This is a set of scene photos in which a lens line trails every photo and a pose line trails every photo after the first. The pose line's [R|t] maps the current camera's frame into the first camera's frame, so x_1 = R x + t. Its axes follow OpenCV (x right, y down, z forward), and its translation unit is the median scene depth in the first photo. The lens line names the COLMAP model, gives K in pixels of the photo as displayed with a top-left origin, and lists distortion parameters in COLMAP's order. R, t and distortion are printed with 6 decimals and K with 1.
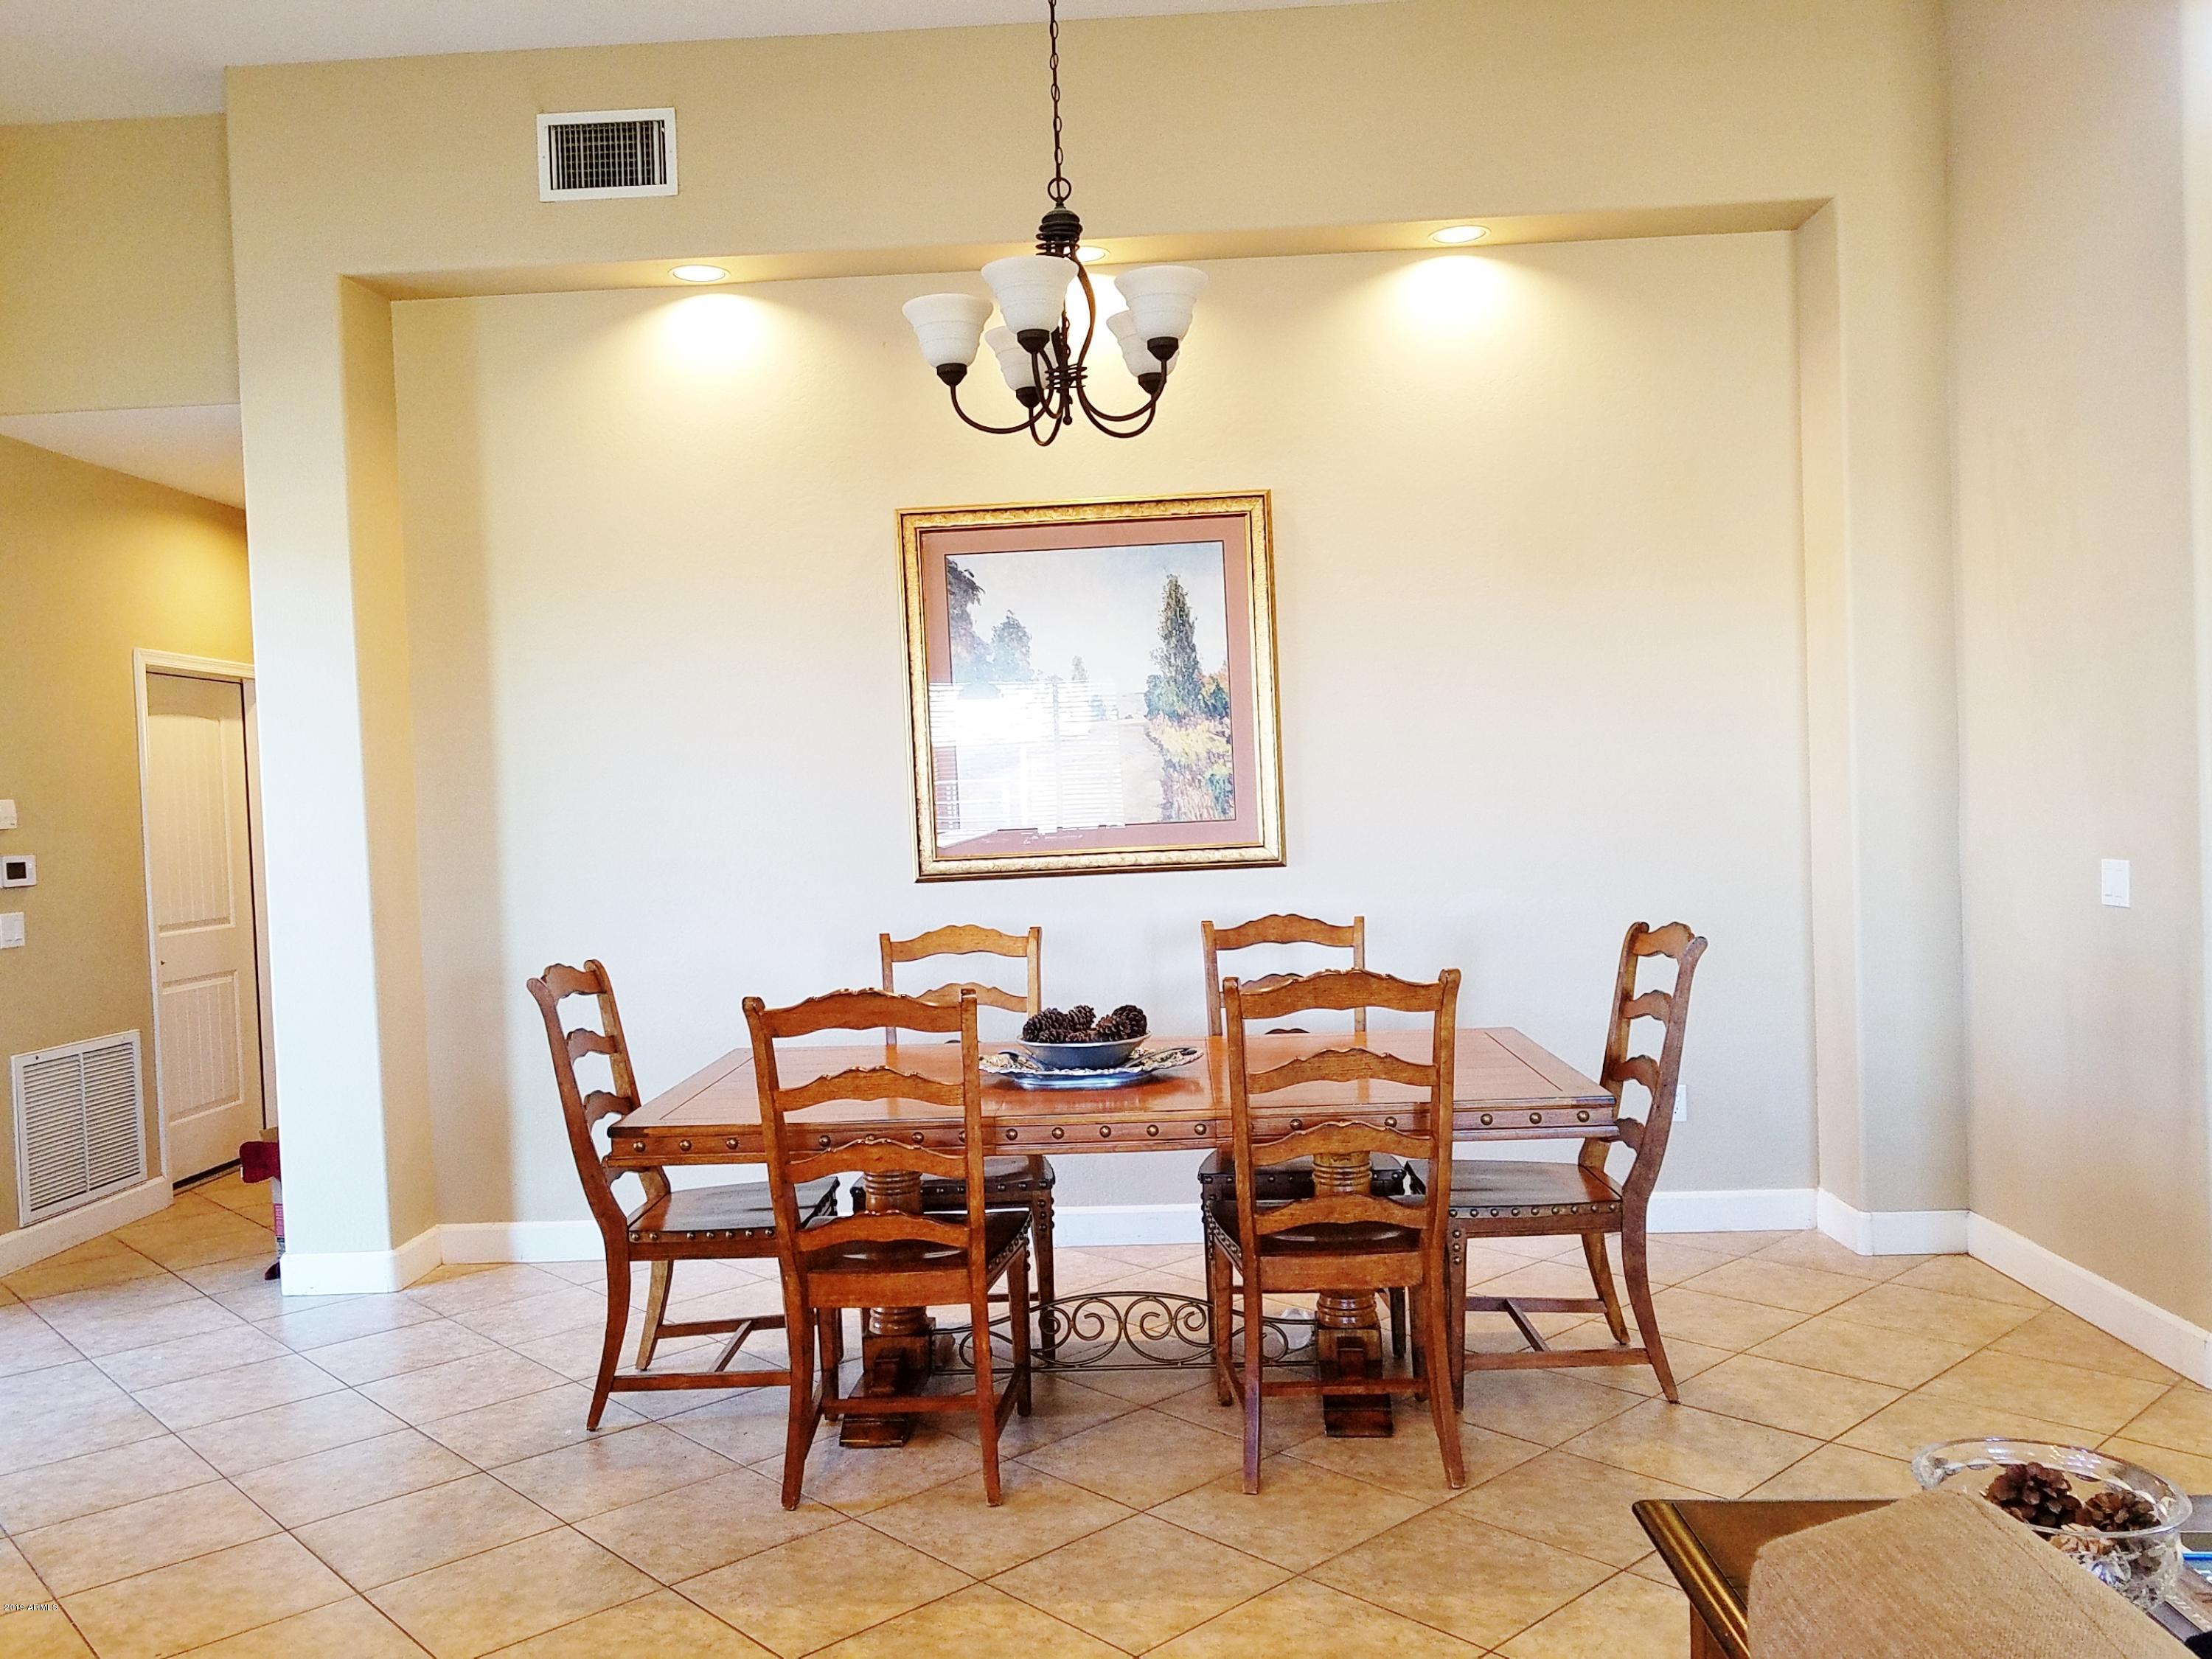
lens RADIAL K [[1735.2, 0, 1091.8], [0, 1735.2, 842.8], [0, 0, 1]] dist [0.004229, 0.007465]
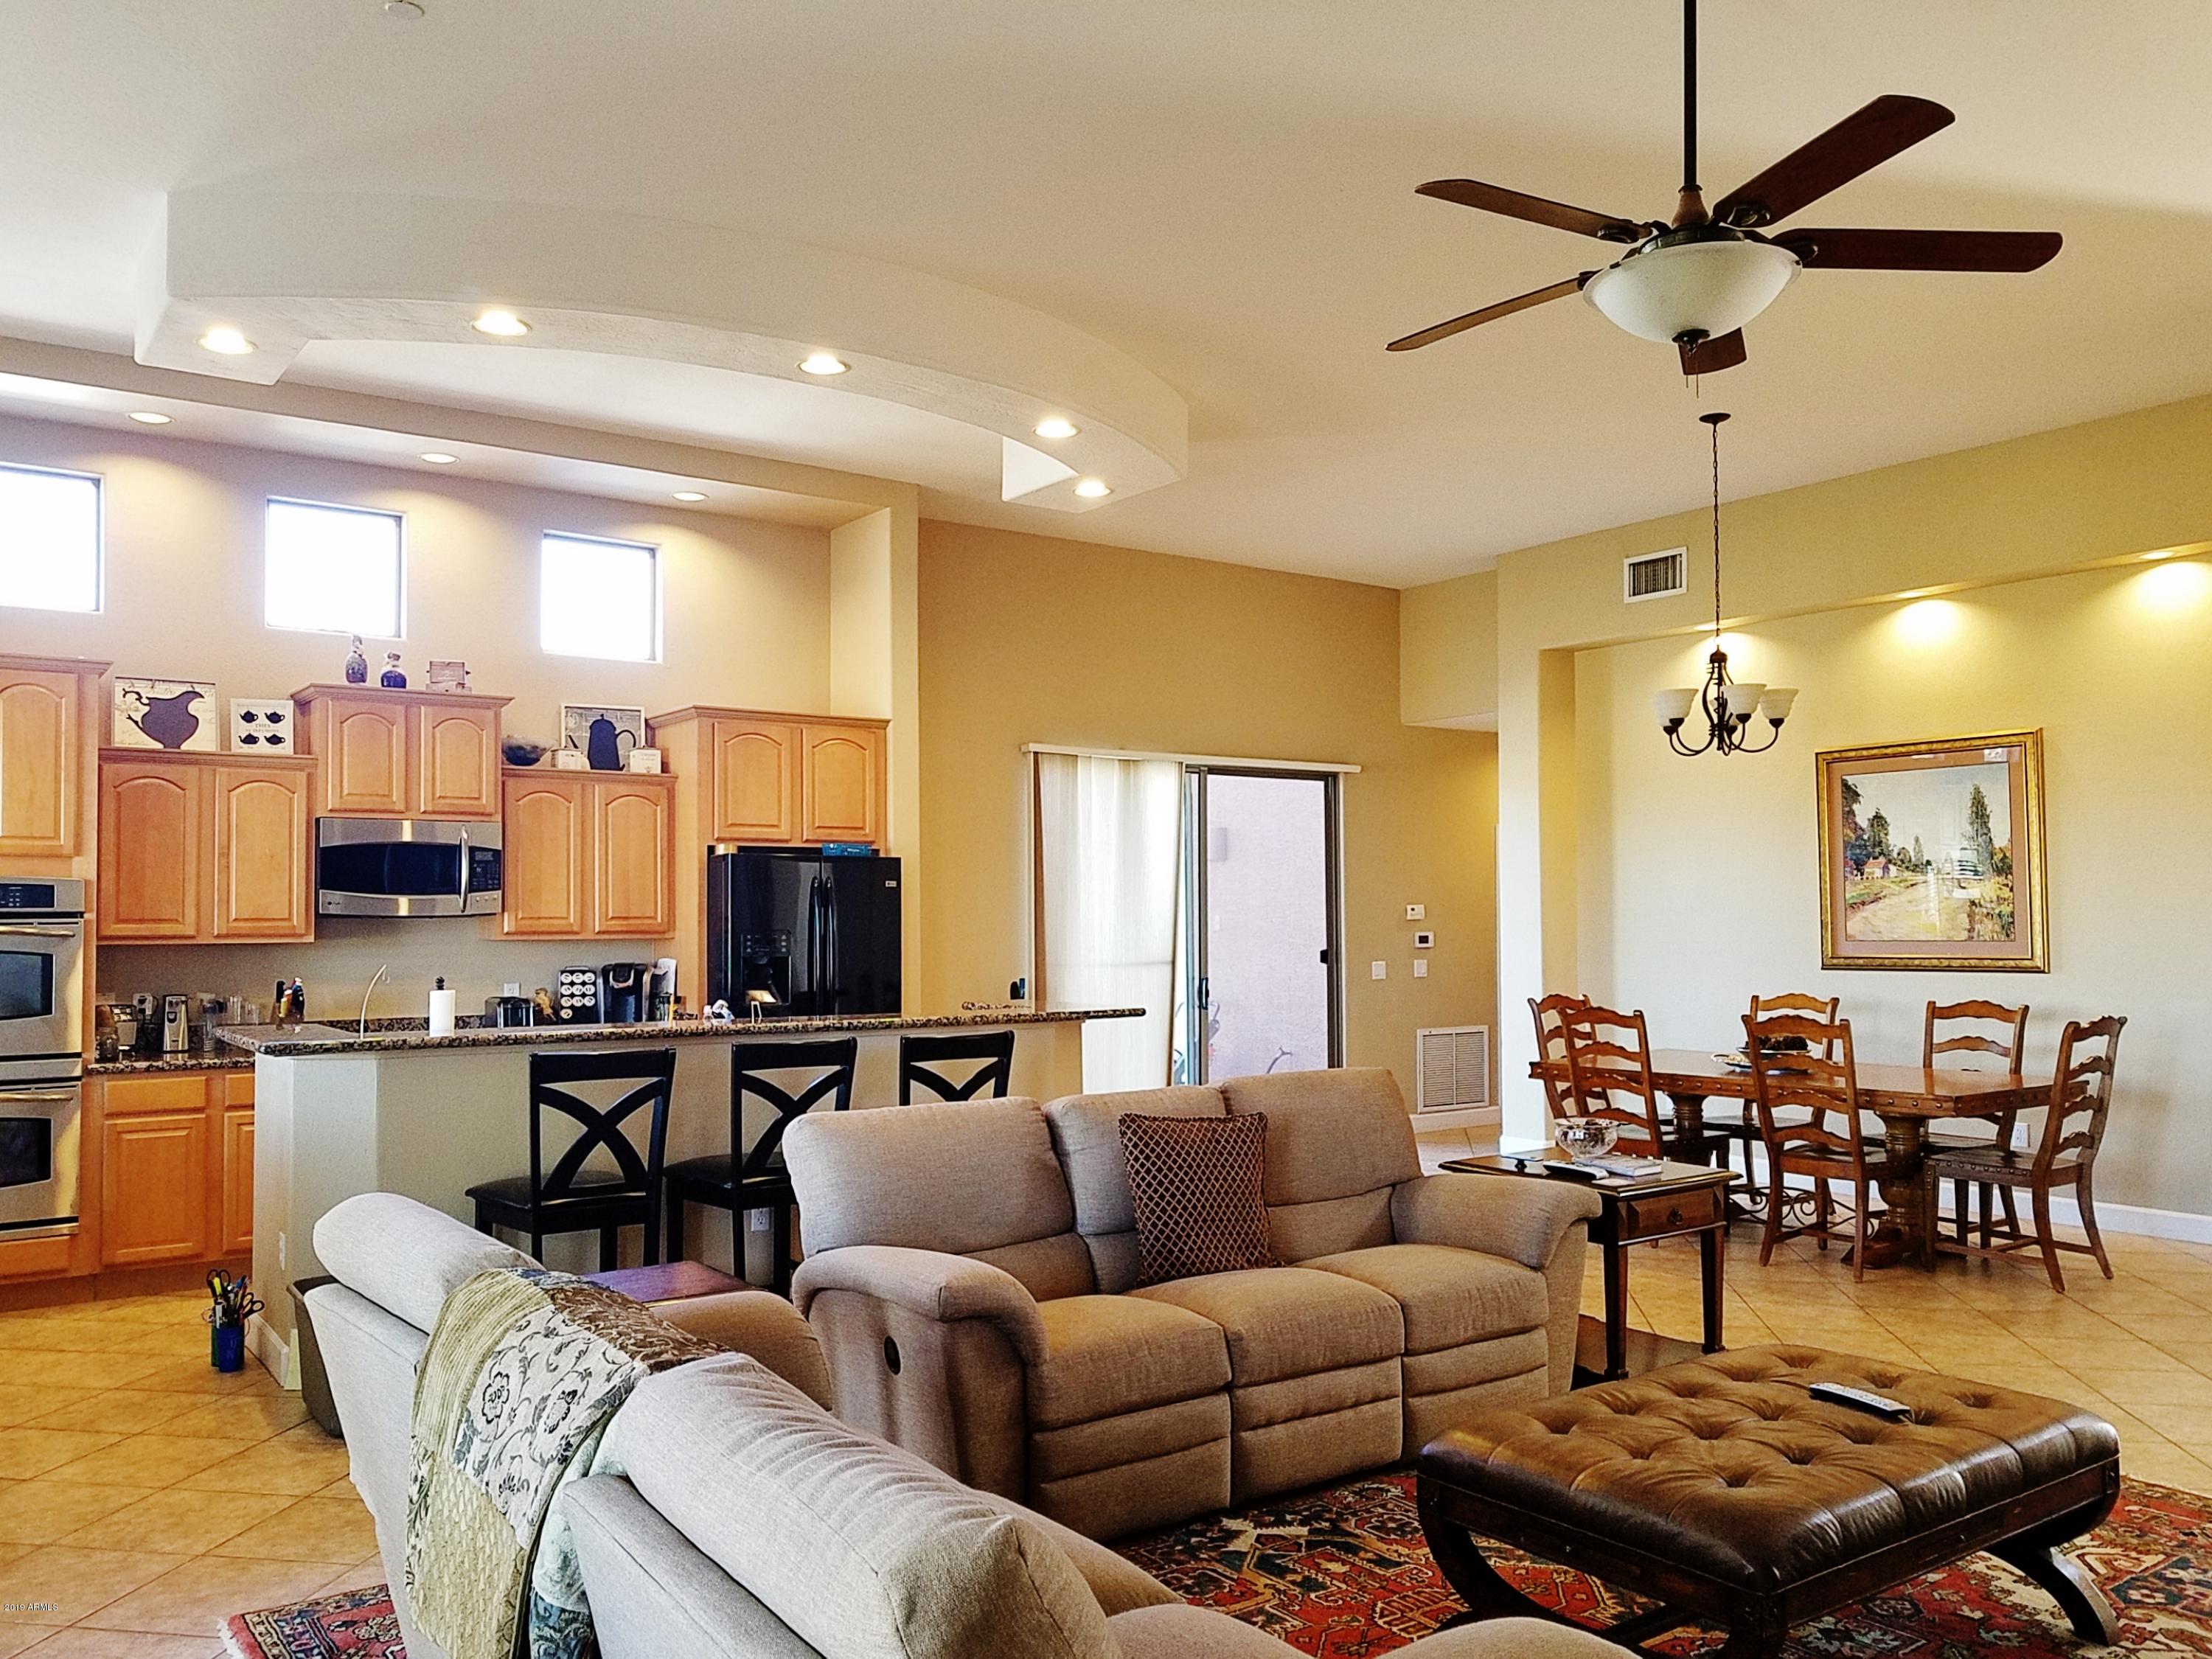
lens RADIAL K [[1735.2, 0, 1101.7], [0, 1735.2, 832.3], [0, 0, 1]] dist [0.004229, 0.007465]
pose [[0.609397, -0.004658, -0.792852, 0.815704], [-0.041234, 0.998443, -0.037559, -0.018803], [0.791792, 0.055581, 0.608256, -0.587406]]
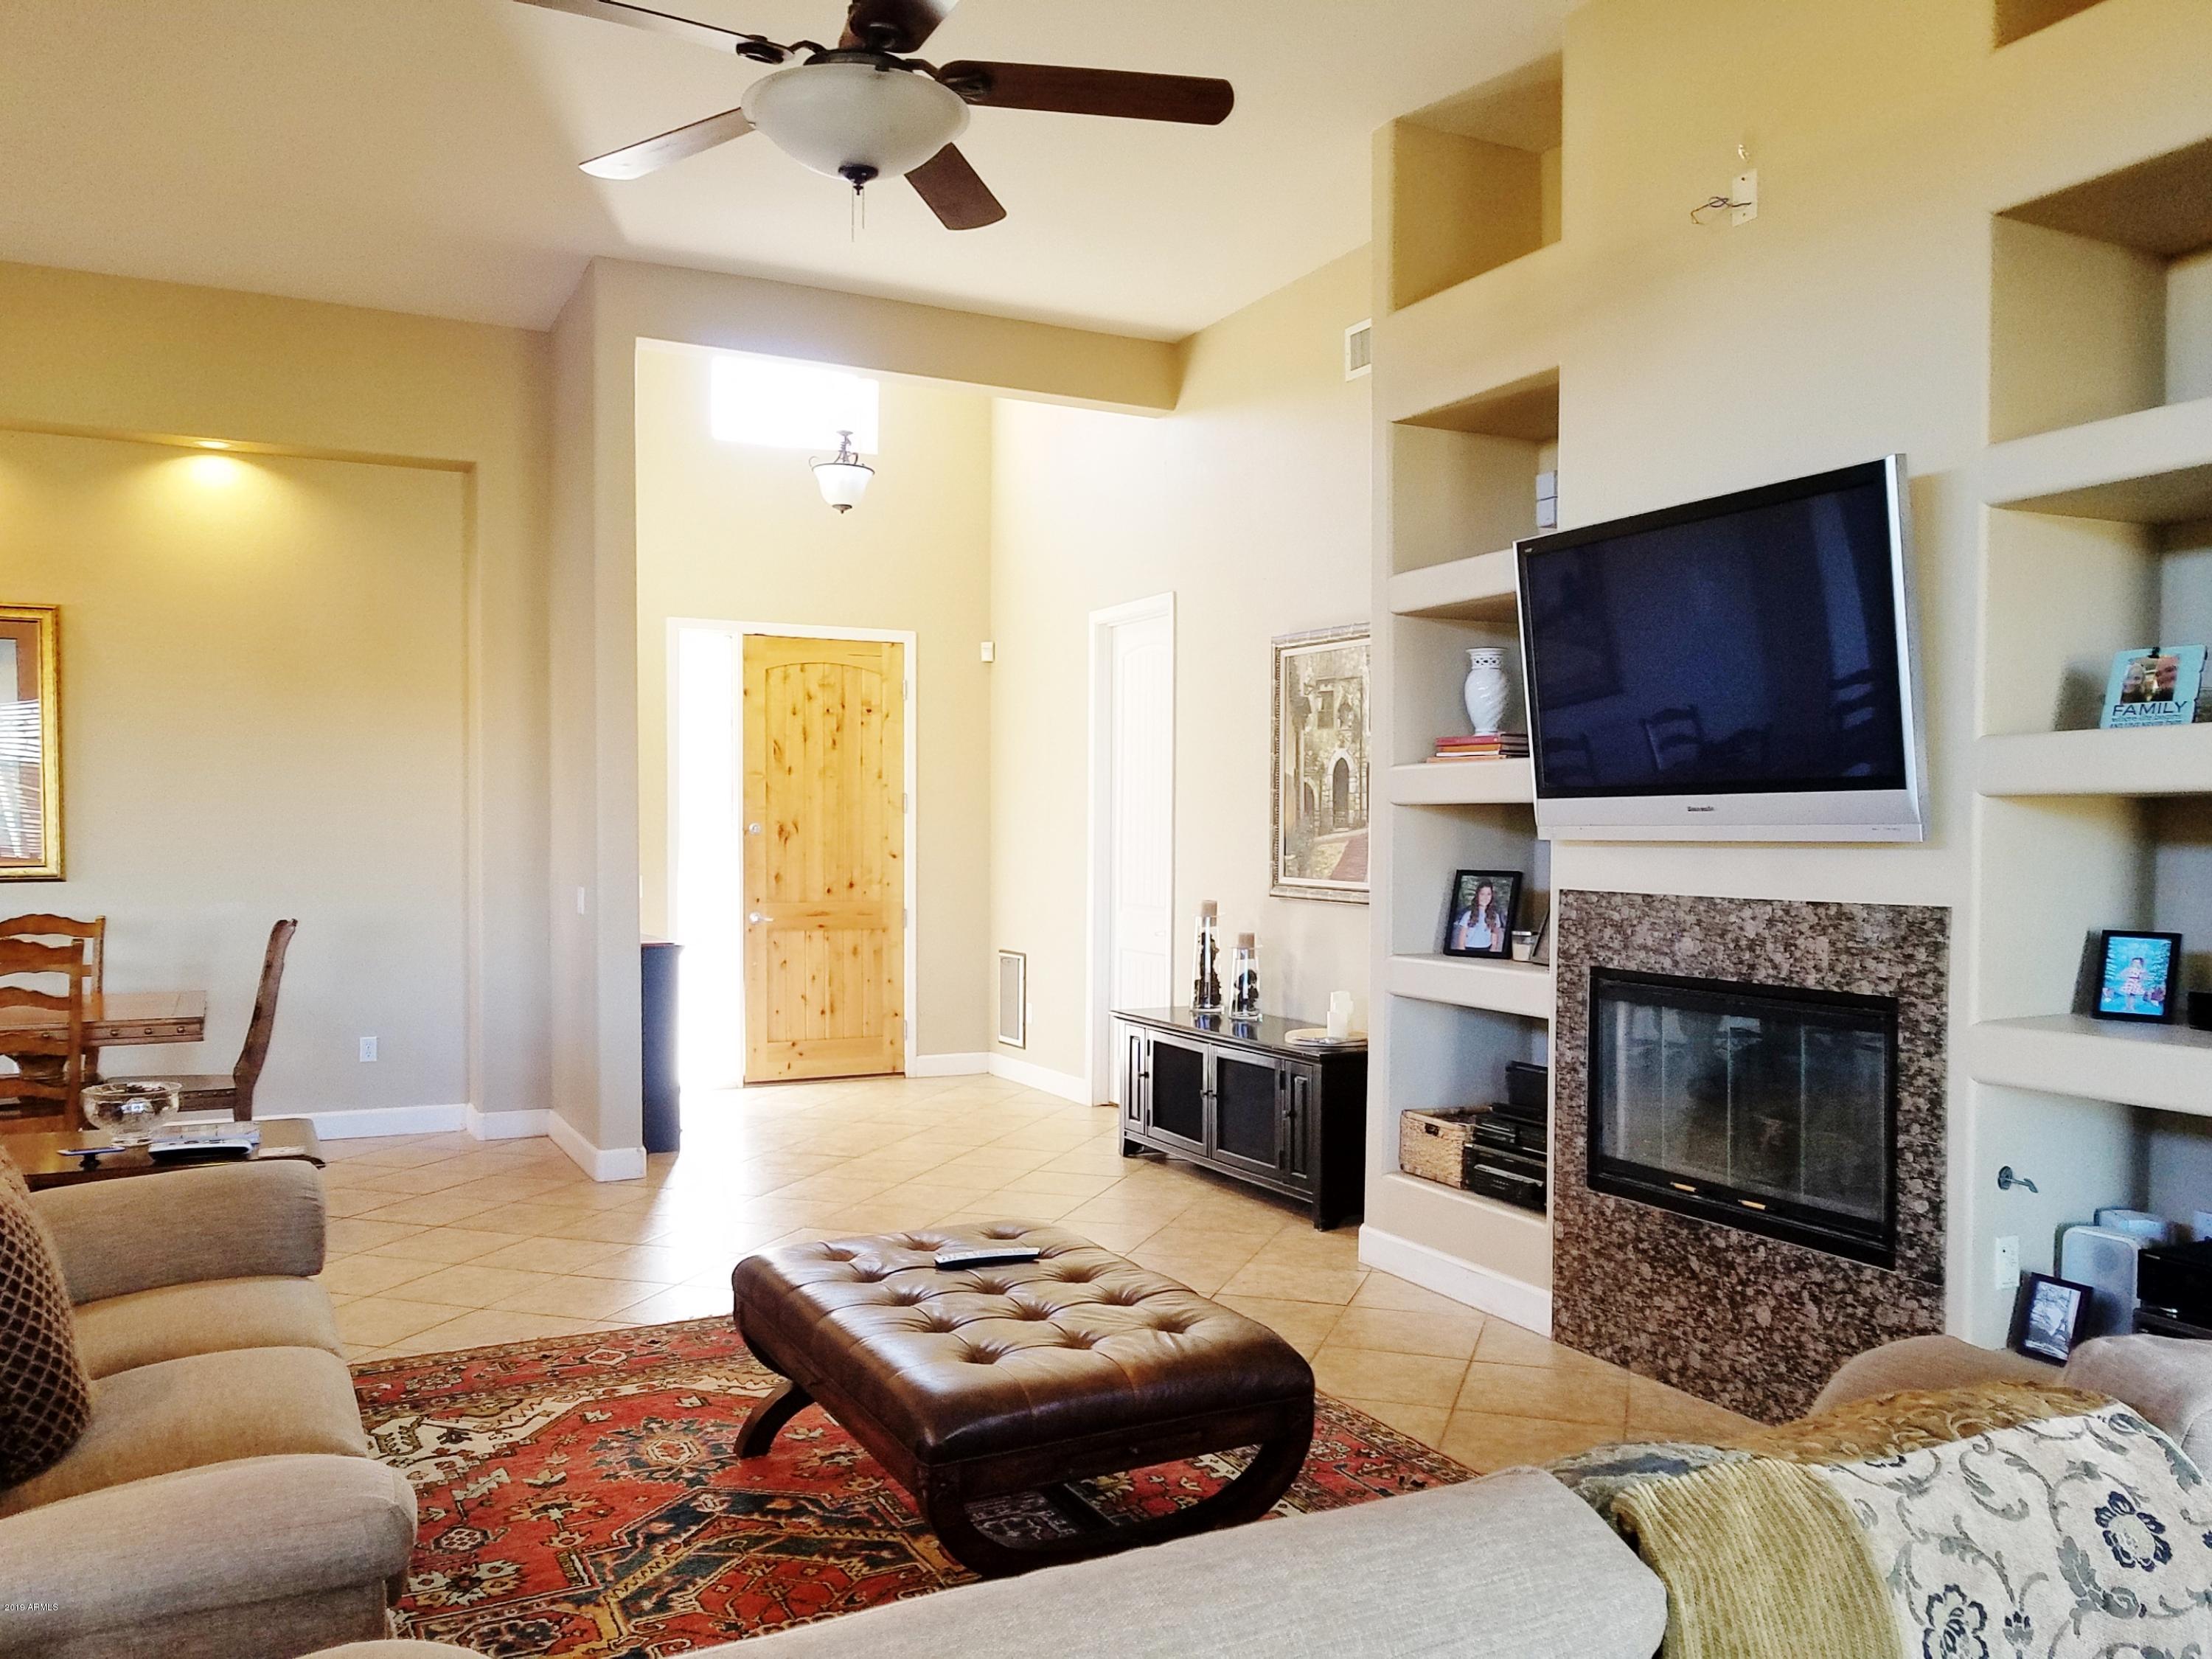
lens RADIAL K [[1735.2, 0, 1112.1], [0, 1735.2, 835.5], [0, 0, 1]] dist [0.004229, 0.007465]
pose [[0.876365, 0.036513, 0.480261, 0.176291], [-0.020322, 0.999038, -0.038872, 0.014150], [-0.481218, 0.024307, 0.876264, -0.590448]]
